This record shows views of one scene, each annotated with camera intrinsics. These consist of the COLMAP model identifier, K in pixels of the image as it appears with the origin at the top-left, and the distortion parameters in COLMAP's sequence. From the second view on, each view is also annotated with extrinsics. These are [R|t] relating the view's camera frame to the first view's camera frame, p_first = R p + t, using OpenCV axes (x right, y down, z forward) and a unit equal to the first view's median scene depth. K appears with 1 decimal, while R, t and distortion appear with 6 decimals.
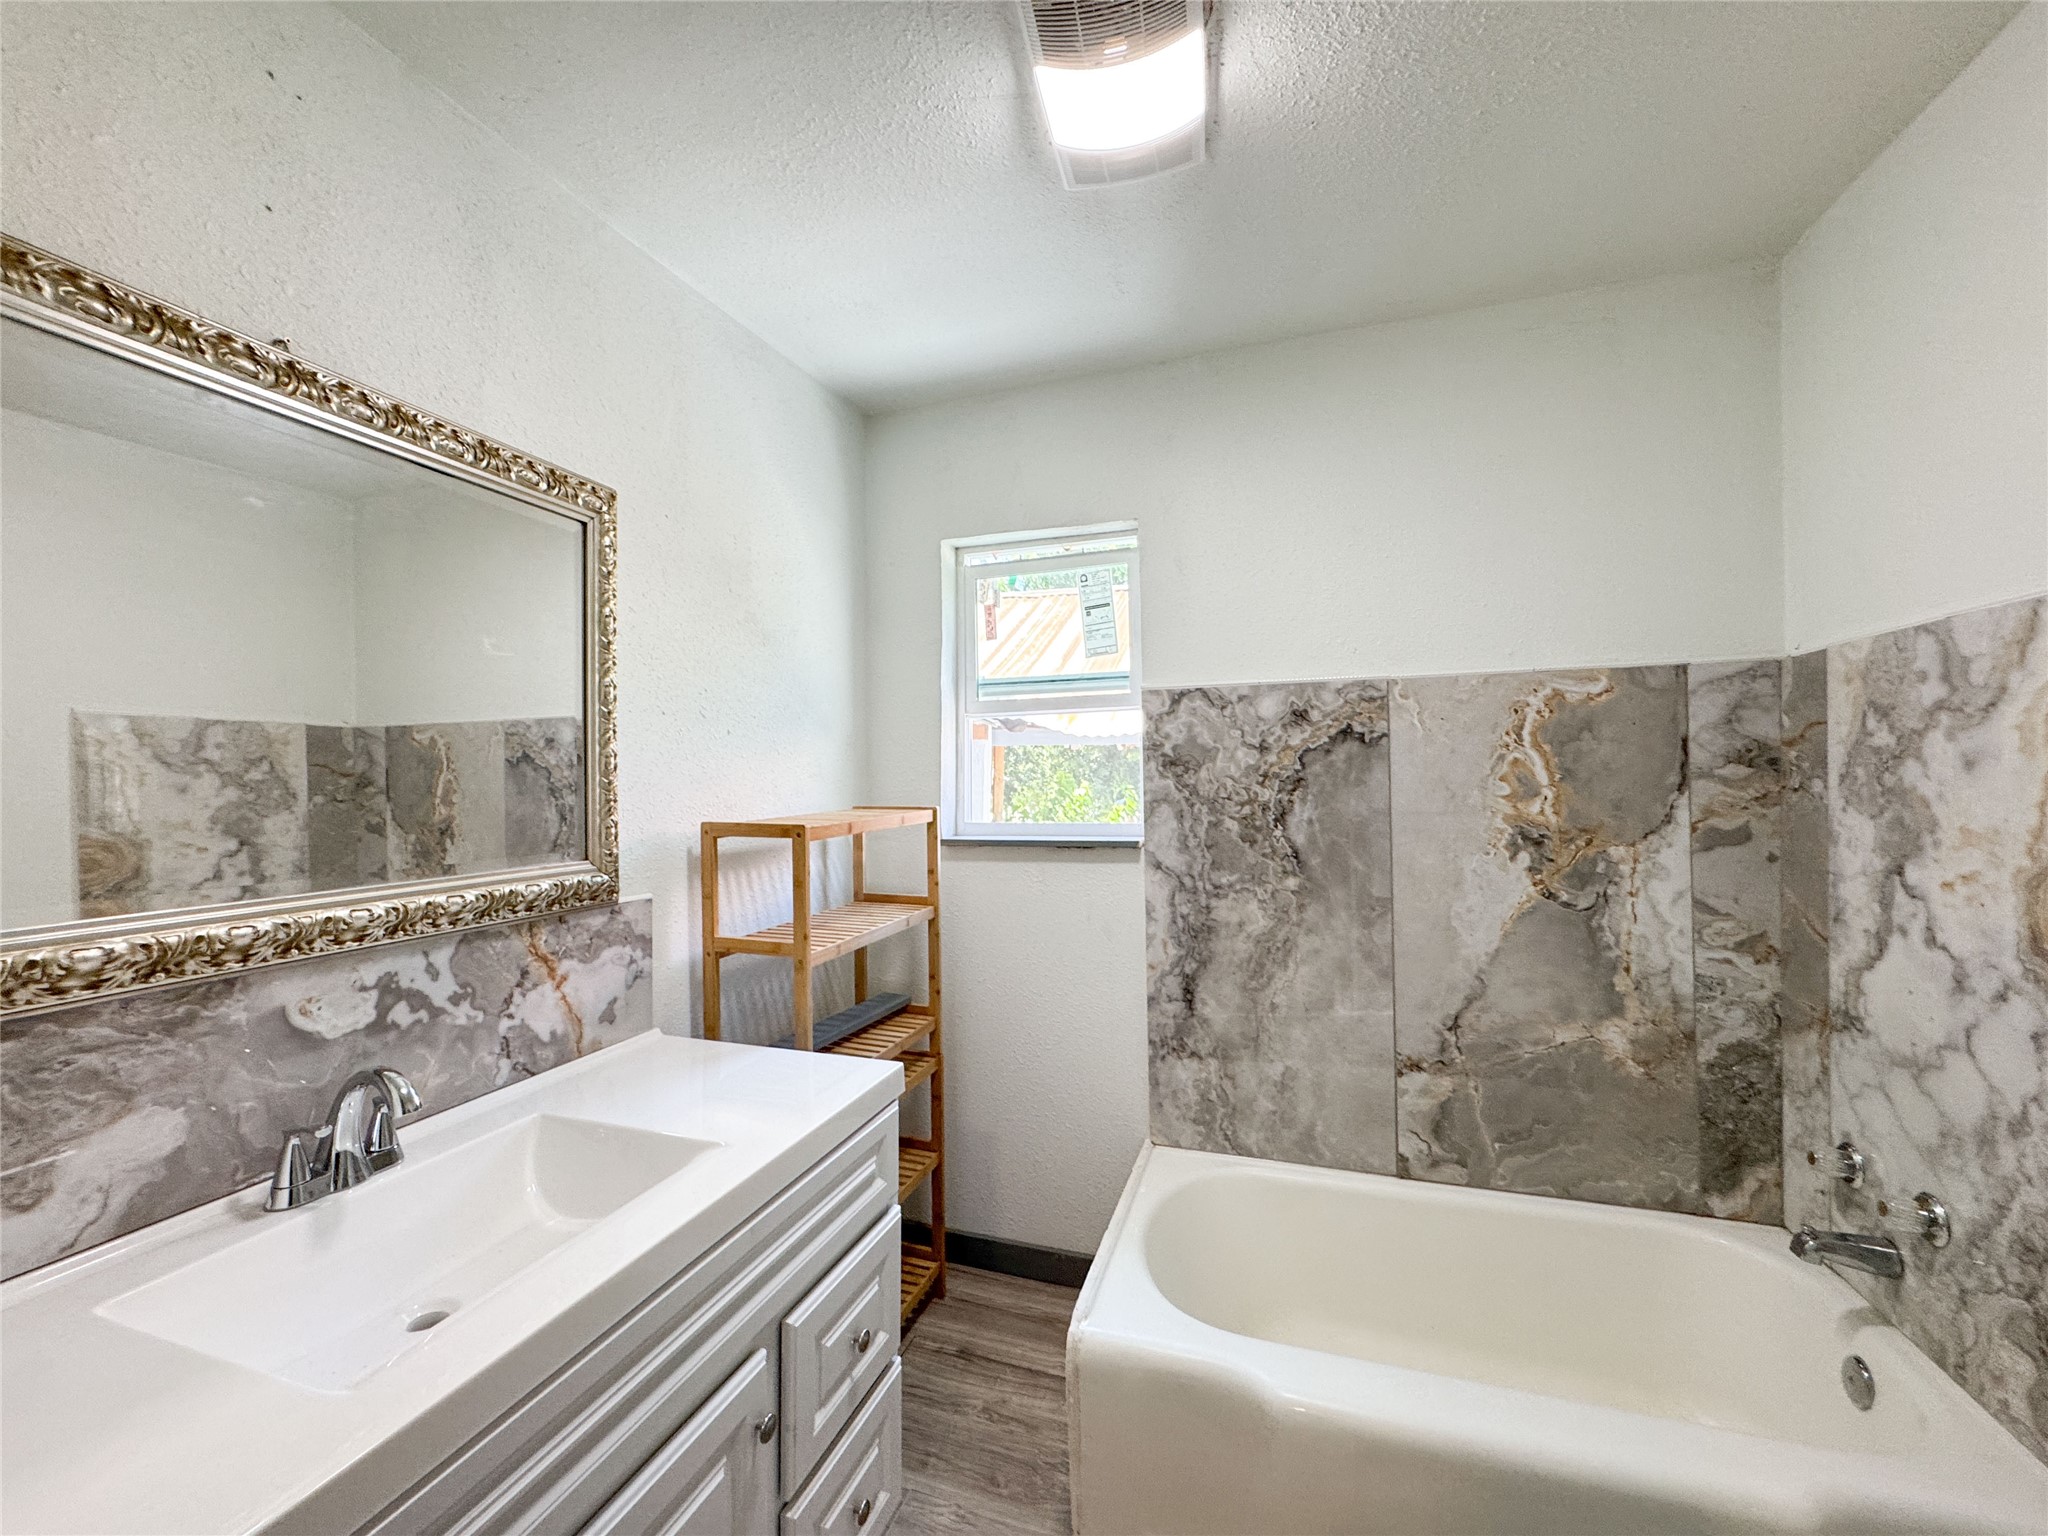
lens RADIAL K [[819.9, 0, 1022.2], [0, 819.9, 769.1], [0, 0, 1]] dist [-0.003988, 0.000255]
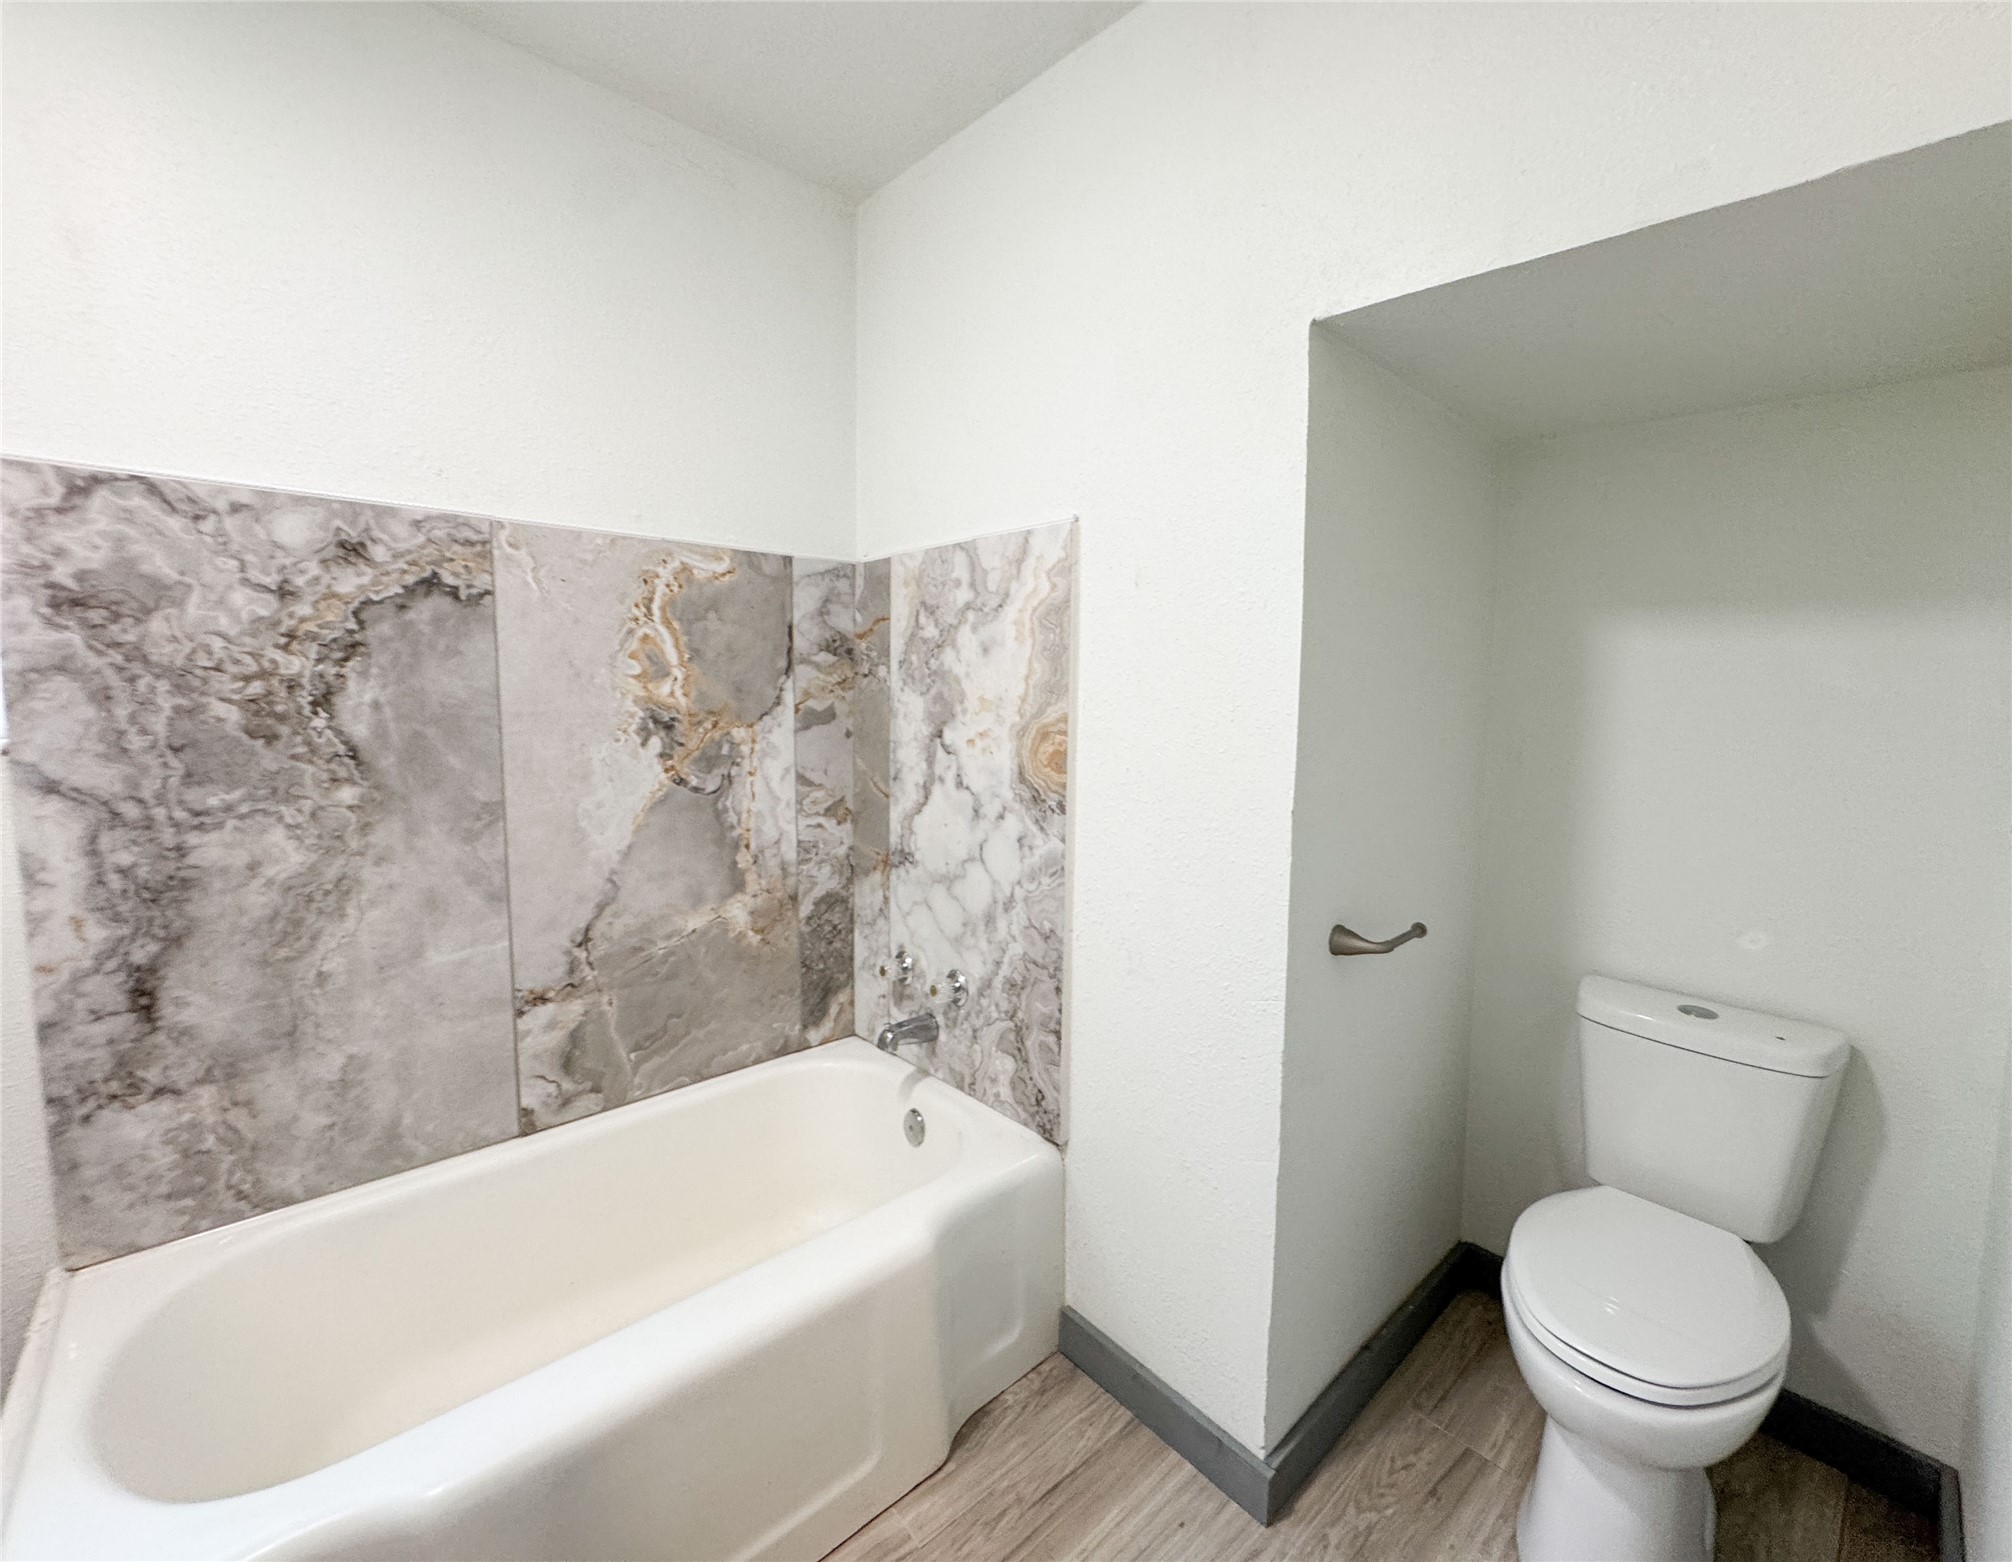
lens RADIAL K [[855.4, 0, 1059.3], [0, 855.4, 766.8], [0, 0, 1]] dist [-0.003494, -0.000051]
pose [[0.456785, -0.058077, 0.887679, -0.037386], [-0.025399, 0.996608, 0.078274, 0.048780], [-0.889215, -0.058300, 0.453760, 0.157749]]
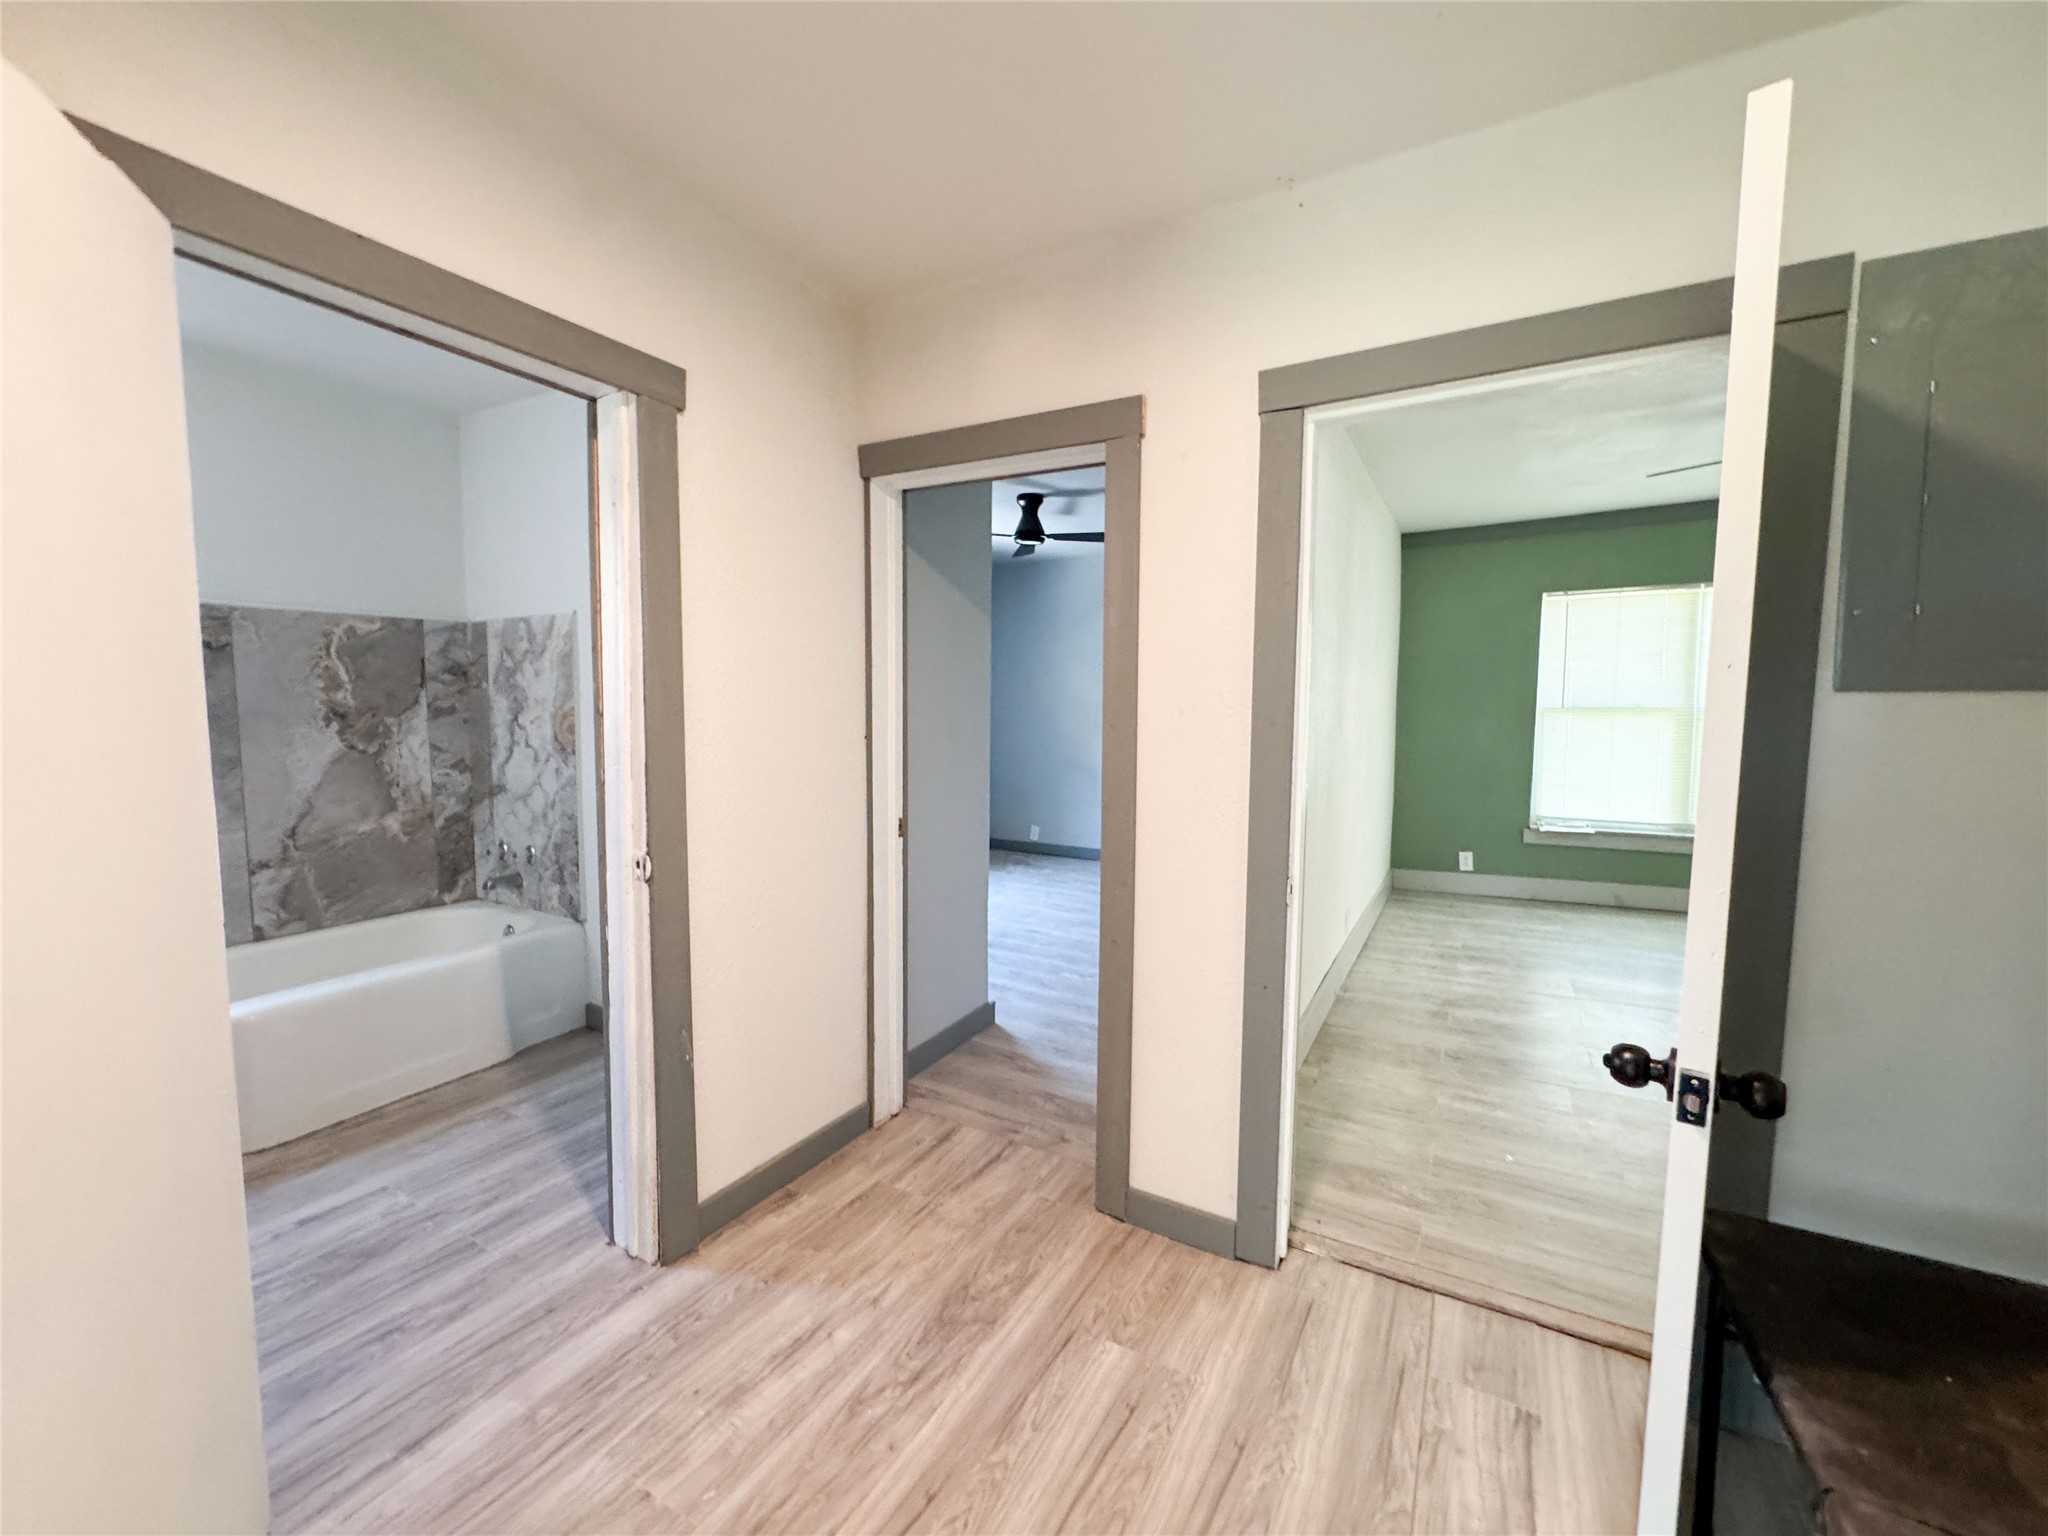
lens RADIAL K [[819.9, 0, 1022.6], [0, 819.9, 765.6], [0, 0, 1]] dist [-0.003988, 0.000255]
pose [[0.193163, -0.065932, 0.978949, -0.758731], [-0.016028, 0.997395, 0.070337, 0.051105], [-0.981036, -0.029277, 0.191603, -0.700168]]
